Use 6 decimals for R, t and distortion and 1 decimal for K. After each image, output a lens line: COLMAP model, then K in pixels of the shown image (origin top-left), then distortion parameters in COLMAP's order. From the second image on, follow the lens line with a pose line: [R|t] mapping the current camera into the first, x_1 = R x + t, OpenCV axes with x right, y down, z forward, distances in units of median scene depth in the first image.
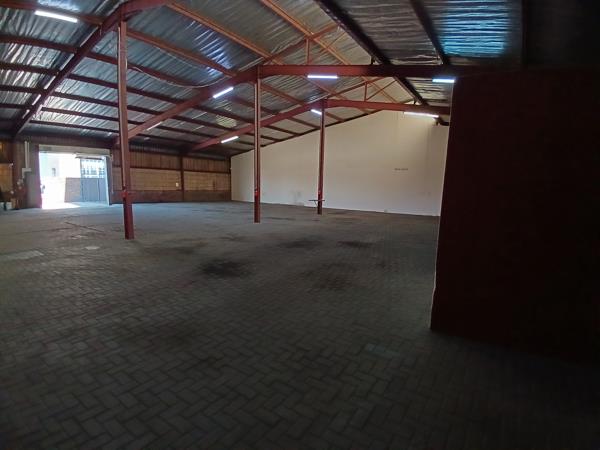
lens RADIAL K [[297.4, 0, 300.0], [0, 297.4, 225.0], [0, 0, 1]] dist [0.000638, -0.044364]
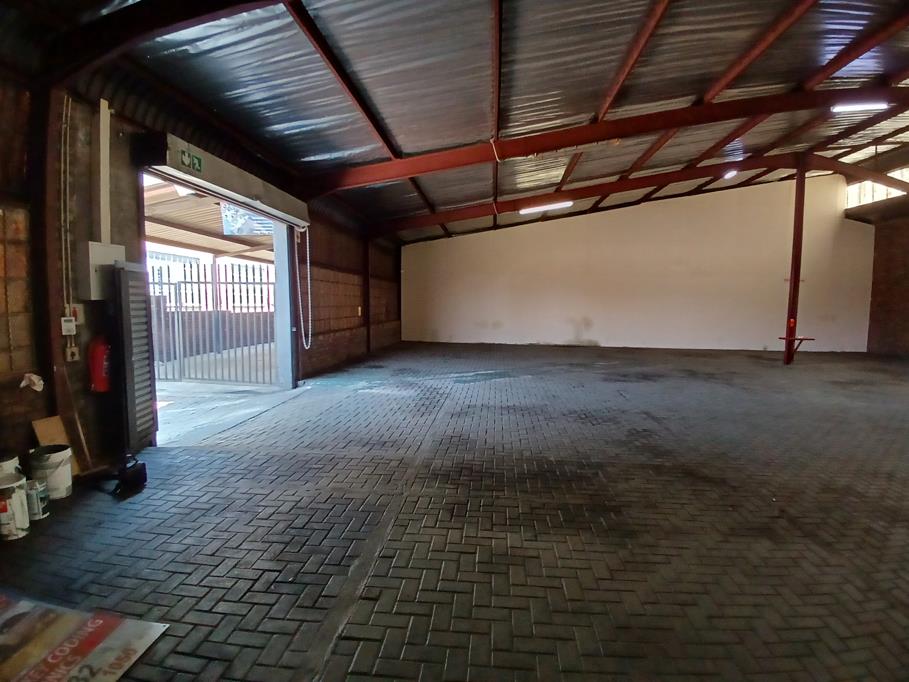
lens RADIAL K [[450.6, 0, 454.5], [0, 450.6, 341.0], [0, 0, 1]] dist [0.000638, -0.044364]
pose [[0.870763, -0.055016, 0.488616, -0.848412], [0.074152, 0.997049, -0.019883, -0.106761], [-0.486080, 0.053545, 0.872272, 0.602368]]
